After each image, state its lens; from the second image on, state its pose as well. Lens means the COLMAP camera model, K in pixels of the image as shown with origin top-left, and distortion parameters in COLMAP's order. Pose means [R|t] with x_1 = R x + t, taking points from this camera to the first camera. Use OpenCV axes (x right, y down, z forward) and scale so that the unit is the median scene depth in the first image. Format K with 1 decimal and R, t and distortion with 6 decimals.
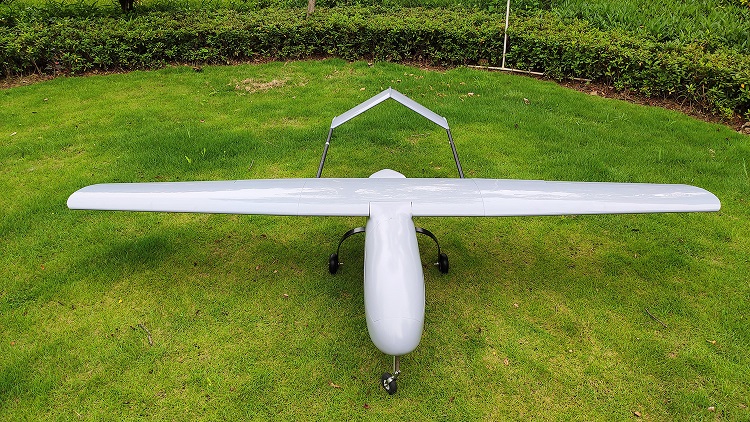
lens RADIAL K [[548.8, 0, 374.7], [0, 548.8, 211.2], [0, 0, 1]] dist [-0.014668, -0.026748]
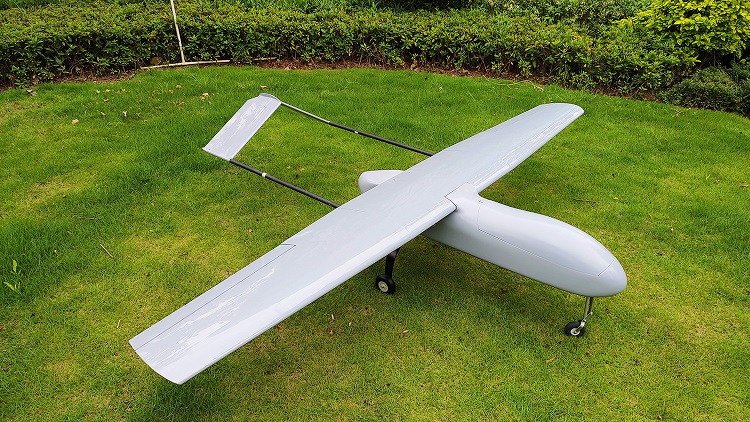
lens RADIAL K [[548.8, 0, 375.7], [0, 548.8, 211.7], [0, 0, 1]] dist [-0.014668, -0.026748]
pose [[0.544196, -0.372759, 0.751600, -0.368164], [0.358179, 0.913351, 0.193641, -0.103538], [-0.758656, 0.163829, 0.630556, 0.247507]]
